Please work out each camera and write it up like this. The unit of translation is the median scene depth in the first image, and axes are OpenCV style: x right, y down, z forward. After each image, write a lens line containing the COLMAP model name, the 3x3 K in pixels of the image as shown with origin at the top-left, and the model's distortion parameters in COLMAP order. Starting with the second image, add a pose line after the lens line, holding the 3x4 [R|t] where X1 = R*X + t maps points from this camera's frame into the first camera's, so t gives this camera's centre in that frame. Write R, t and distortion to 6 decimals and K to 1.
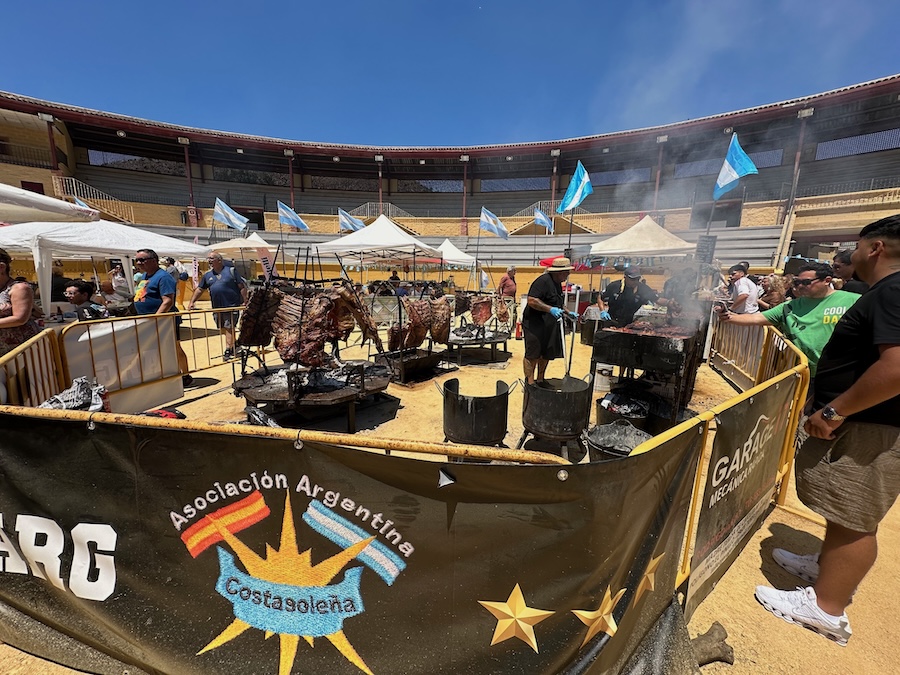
lens RADIAL K [[361.1, 0, 449.8], [0, 361.1, 339.0], [0, 0, 1]] dist [-0.010111, 0.000428]
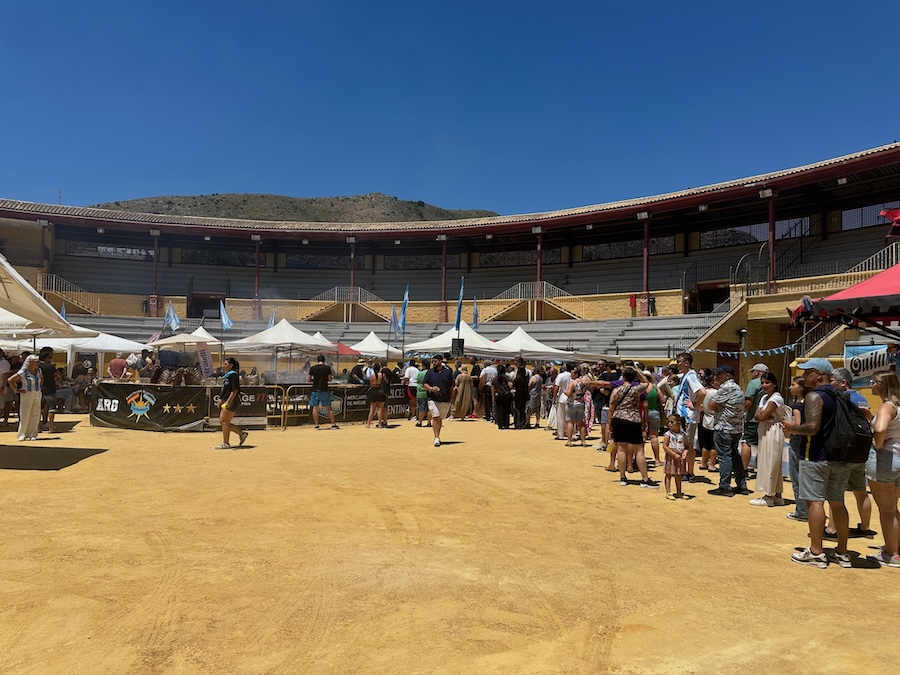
lens RADIAL K [[634.7, 0, 450.4], [0, 634.7, 339.4], [0, 0, 1]] dist [-0.005723, -0.007591]
pose [[0.985021, -0.004785, -0.172370, 0.454872], [-0.033347, 0.975459, -0.217643, 0.113110], [0.169181, 0.220131, 0.960687, -0.602963]]
